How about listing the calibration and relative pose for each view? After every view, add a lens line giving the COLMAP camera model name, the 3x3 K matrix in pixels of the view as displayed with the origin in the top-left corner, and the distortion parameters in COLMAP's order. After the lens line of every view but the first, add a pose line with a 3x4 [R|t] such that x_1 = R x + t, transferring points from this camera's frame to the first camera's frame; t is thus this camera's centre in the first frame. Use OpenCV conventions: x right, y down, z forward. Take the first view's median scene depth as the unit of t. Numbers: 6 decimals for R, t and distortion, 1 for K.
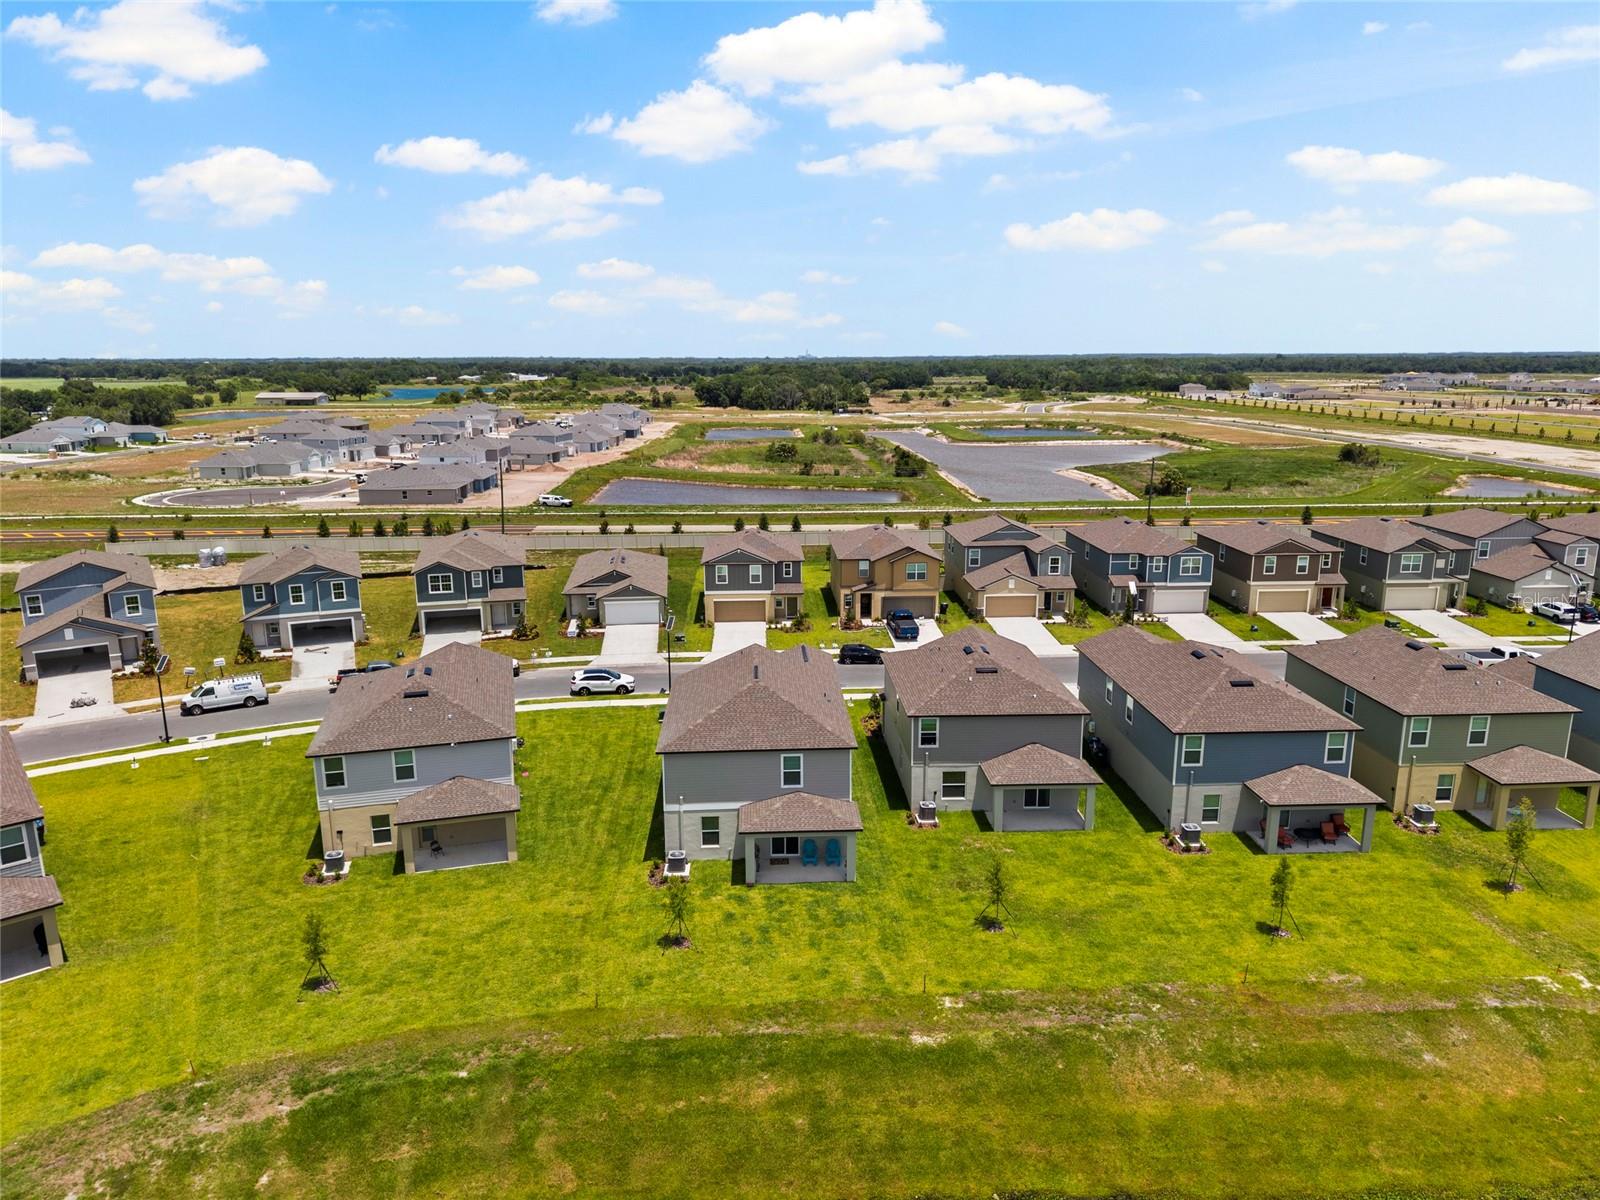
lens RADIAL K [[1063.4, 0, 806.3], [0, 1063.4, 596.8], [0, 0, 1]] dist [0.059234, -0.070596]
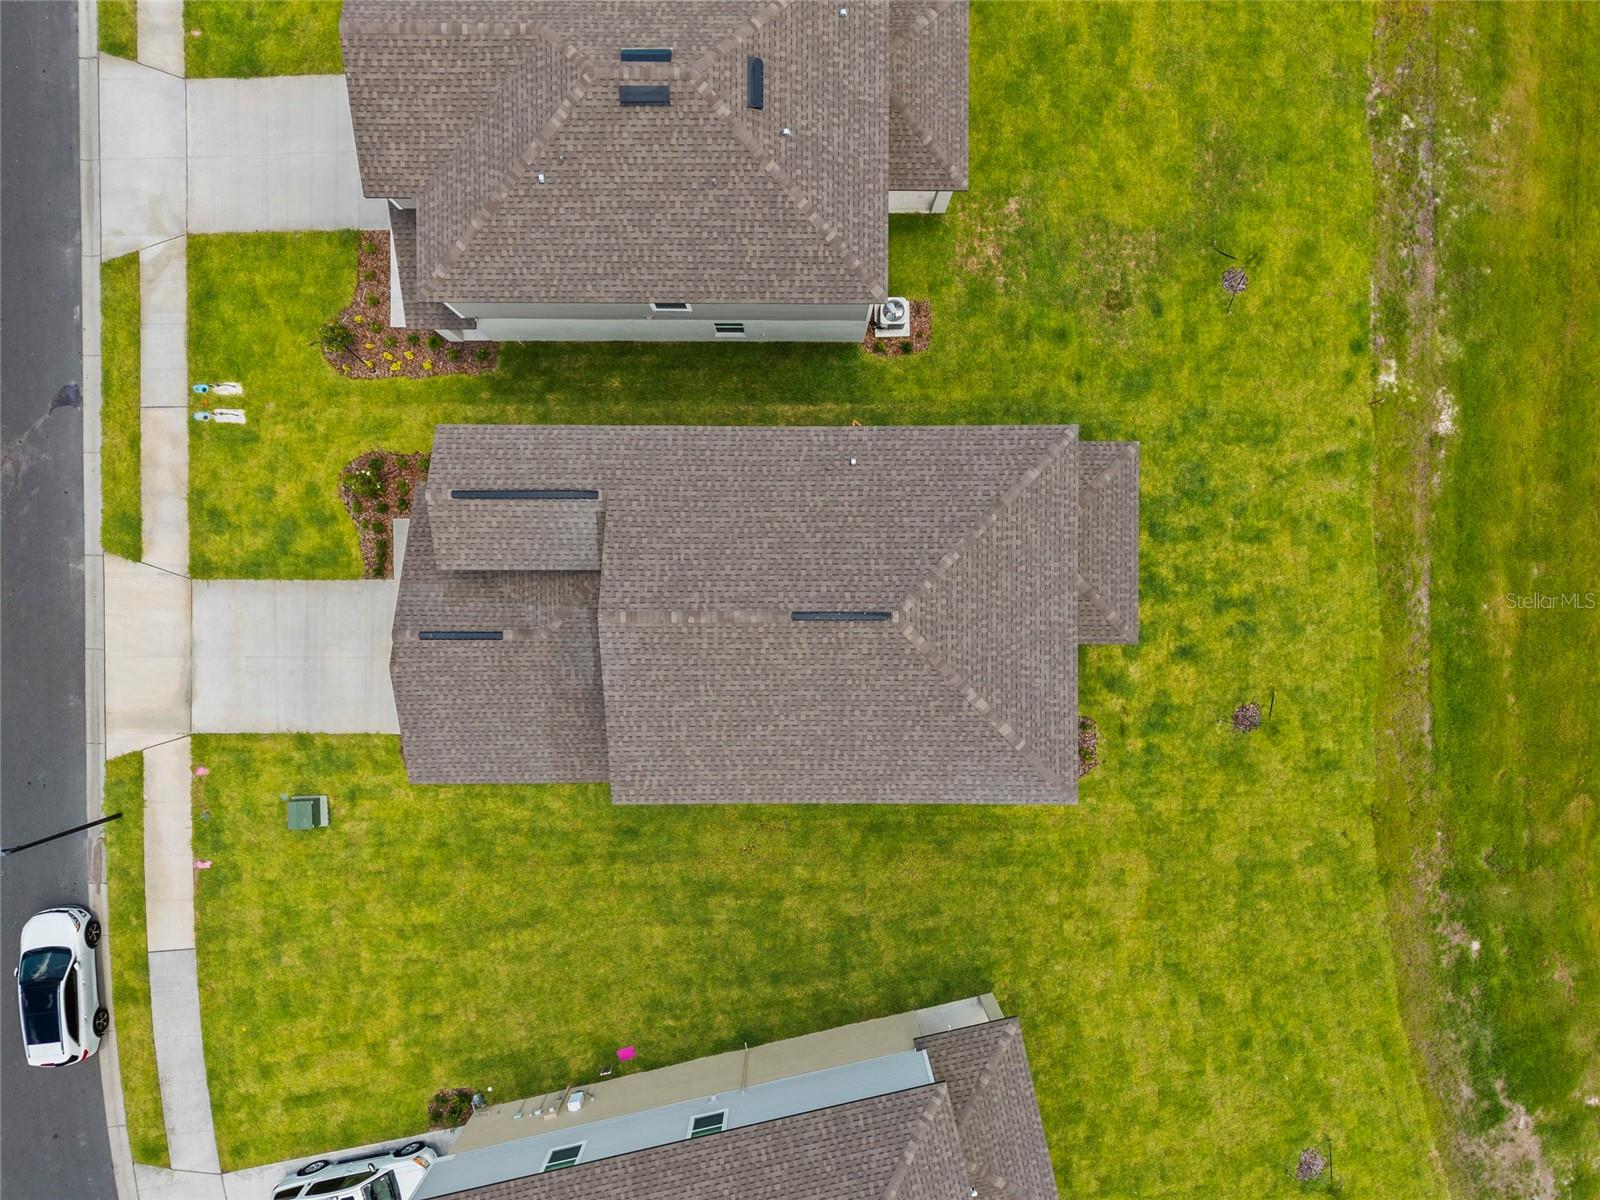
lens RADIAL K [[1069.2, 0, 804.7], [0, 1069.2, 600.1], [0, 0, 1]] dist [0.016317, -0.009500]
pose [[0.052350, -0.998616, -0.004989, -0.038373], [0.220054, 0.006663, 0.975465, -0.363884], [-0.974082, -0.052163, 0.220098, 0.900798]]
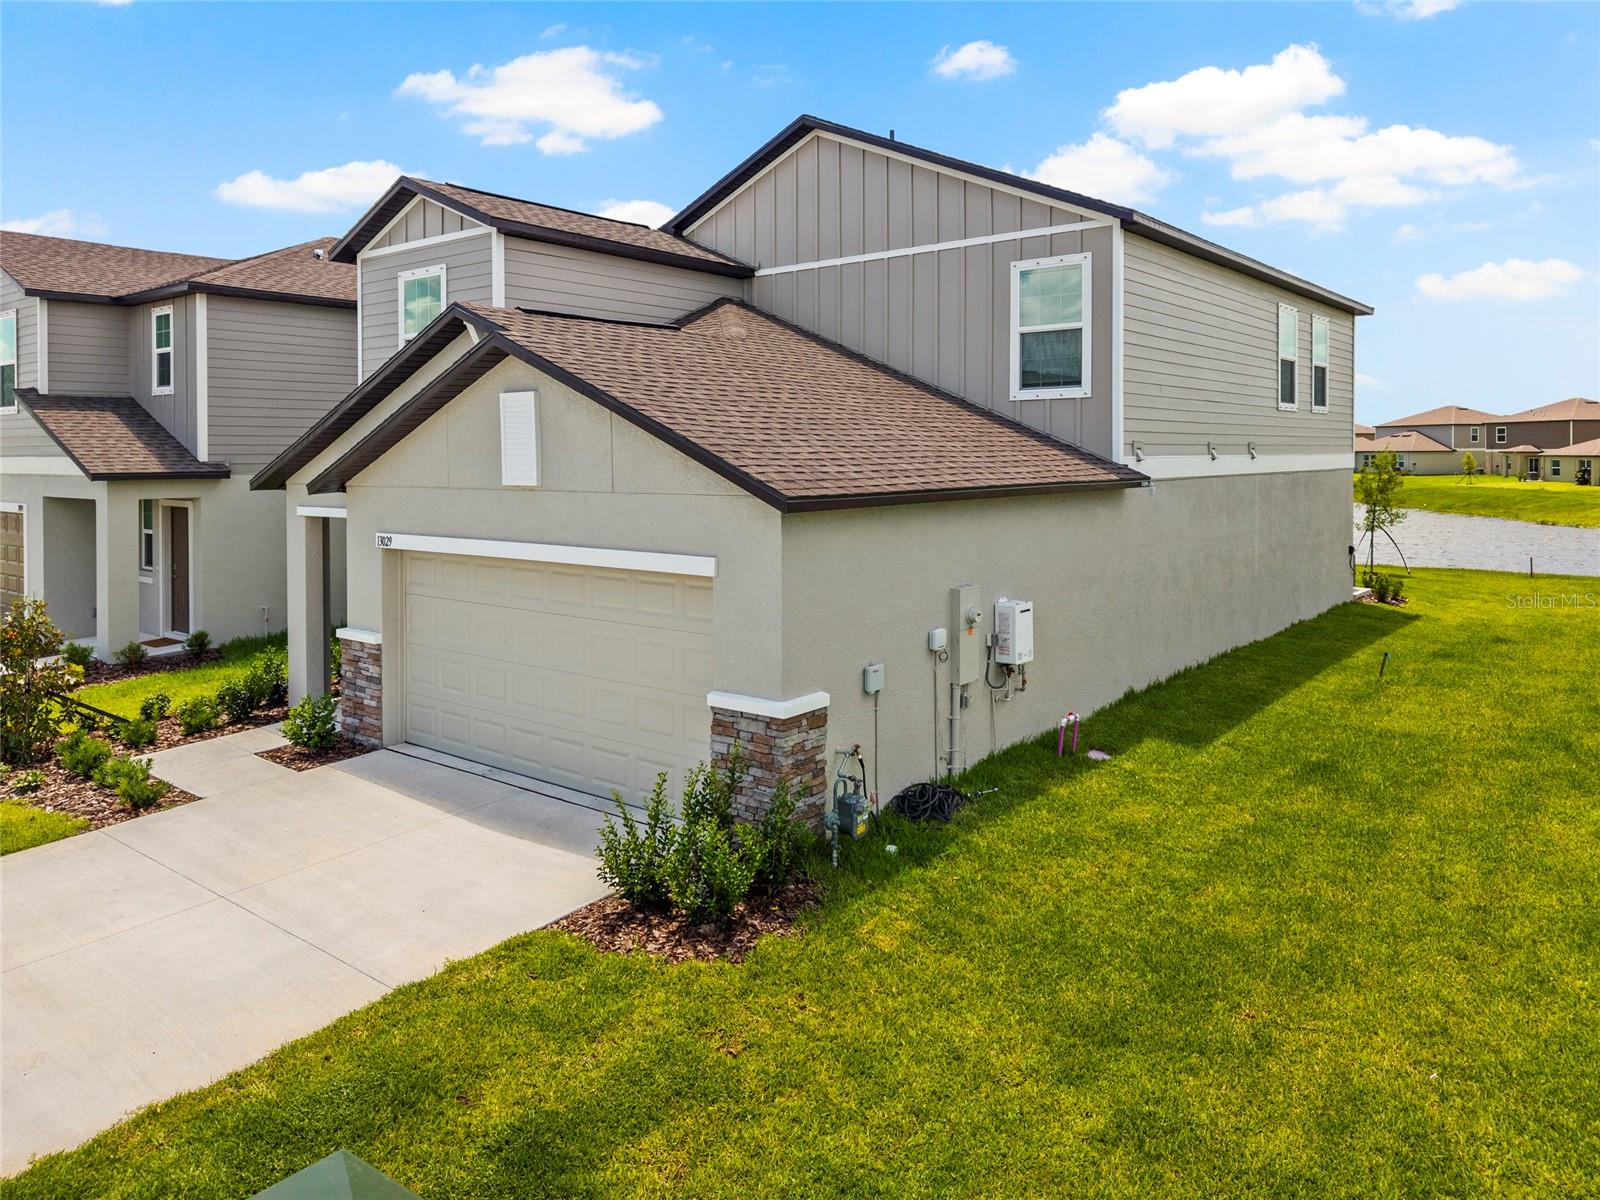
lens RADIAL K [[1120.7, 0, 813.7], [0, 1120.7, 451.4], [0, 0, 1]] dist [0.005816, -0.007797]
pose [[-0.748709, 0.009435, 0.662832, -0.236718], [0.155687, 0.974434, 0.161987, 0.084199], [-0.644358, 0.224475, -0.731036, 1.301759]]
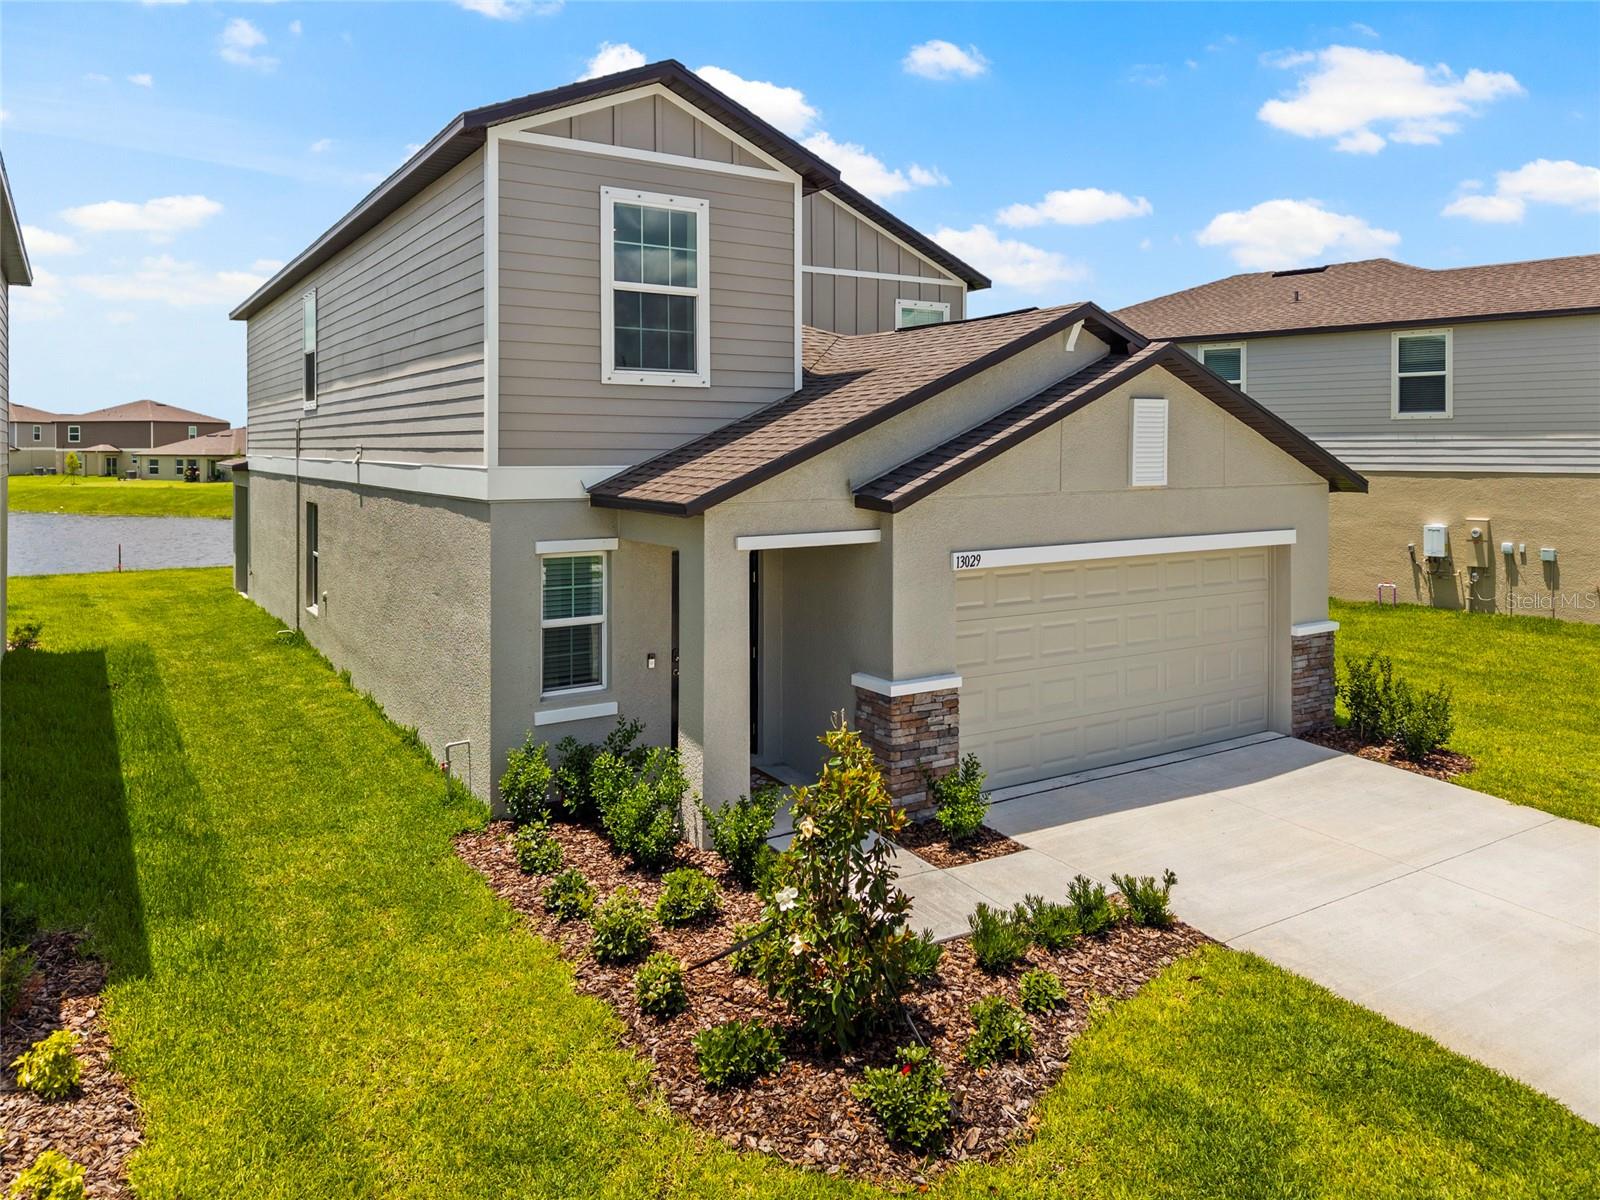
lens RADIAL K [[1109.6, 0, 757.2], [0, 1109.6, 468.7], [0, 0, 1]] dist [0.013763, -0.000013]
pose [[-0.879685, 0.014212, -0.475344, 0.066794], [-0.101014, 0.971160, 0.215974, 0.073954], [0.464705, 0.238005, -0.852879, 1.332741]]
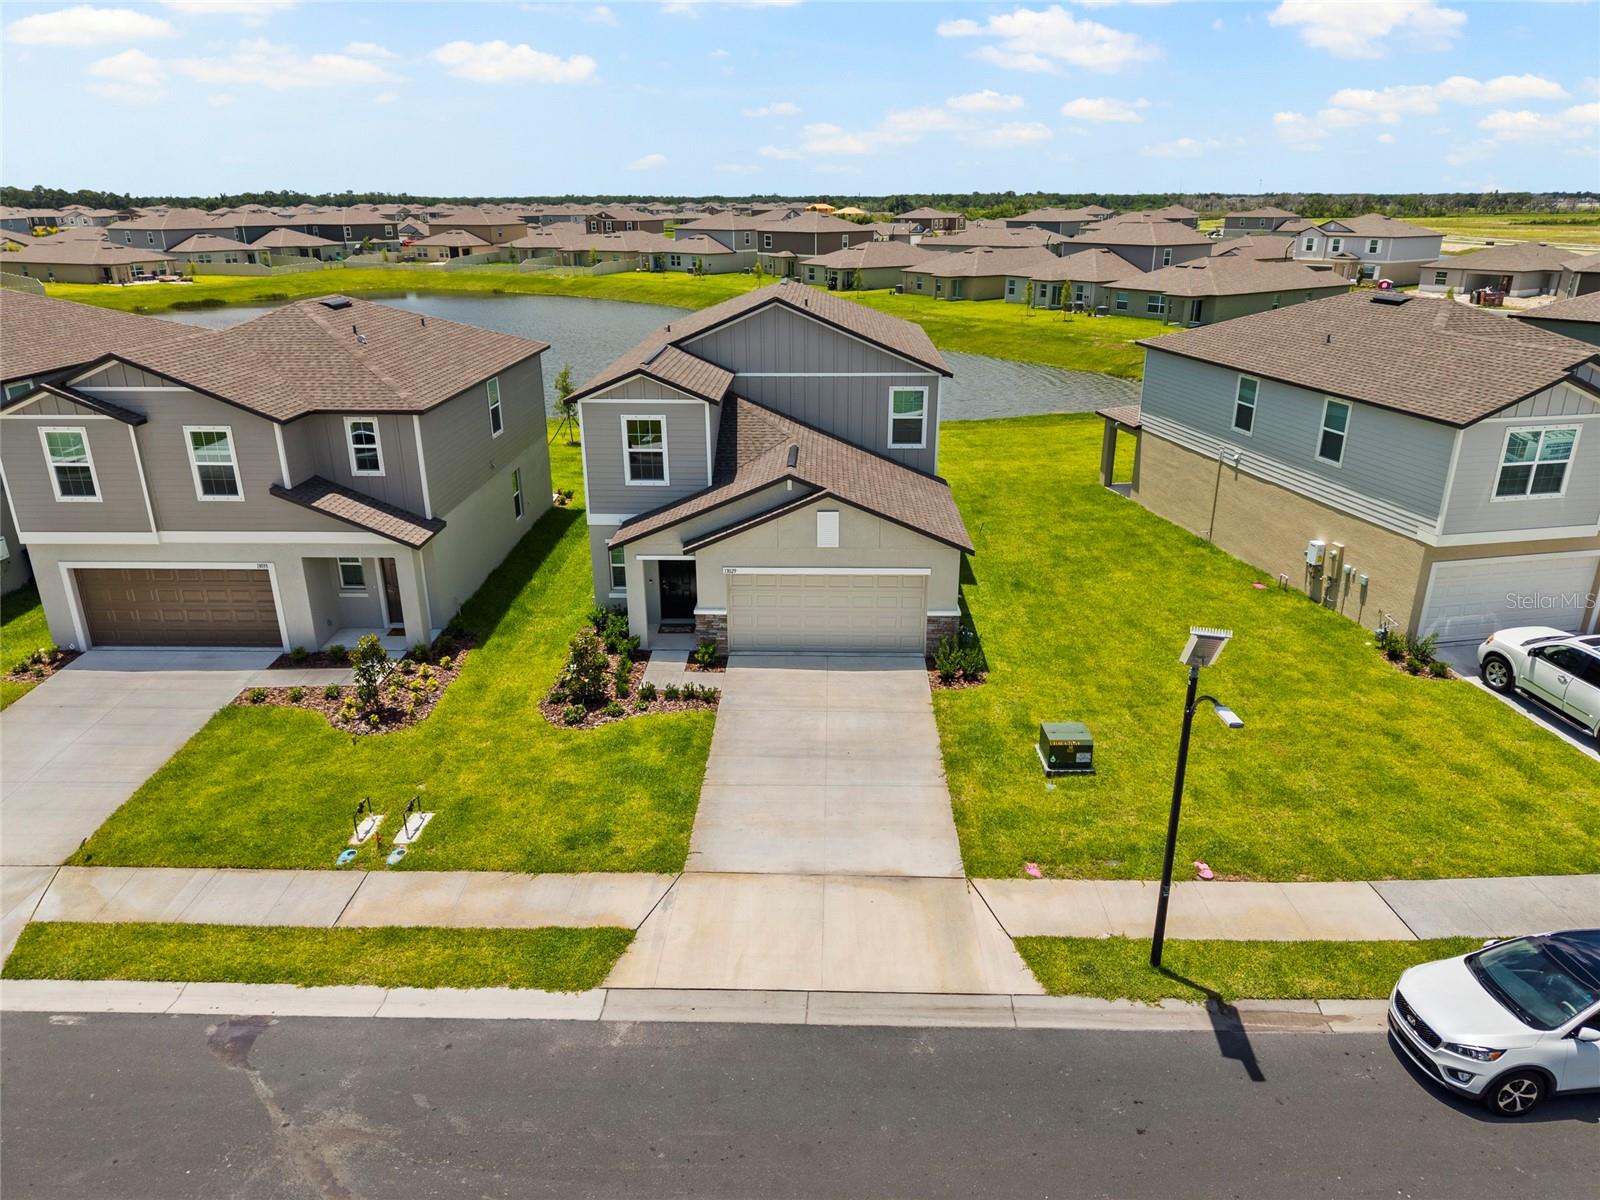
lens RADIAL K [[1069.2, 0, 804.7], [0, 1069.2, 600.1], [0, 0, 1]] dist [0.016317, -0.009500]
pose [[-0.997057, -0.021911, 0.073465, -0.105419], [0.022141, 0.835145, 0.549584, -0.108977], [-0.073396, 0.549593, -0.832202, 1.575541]]
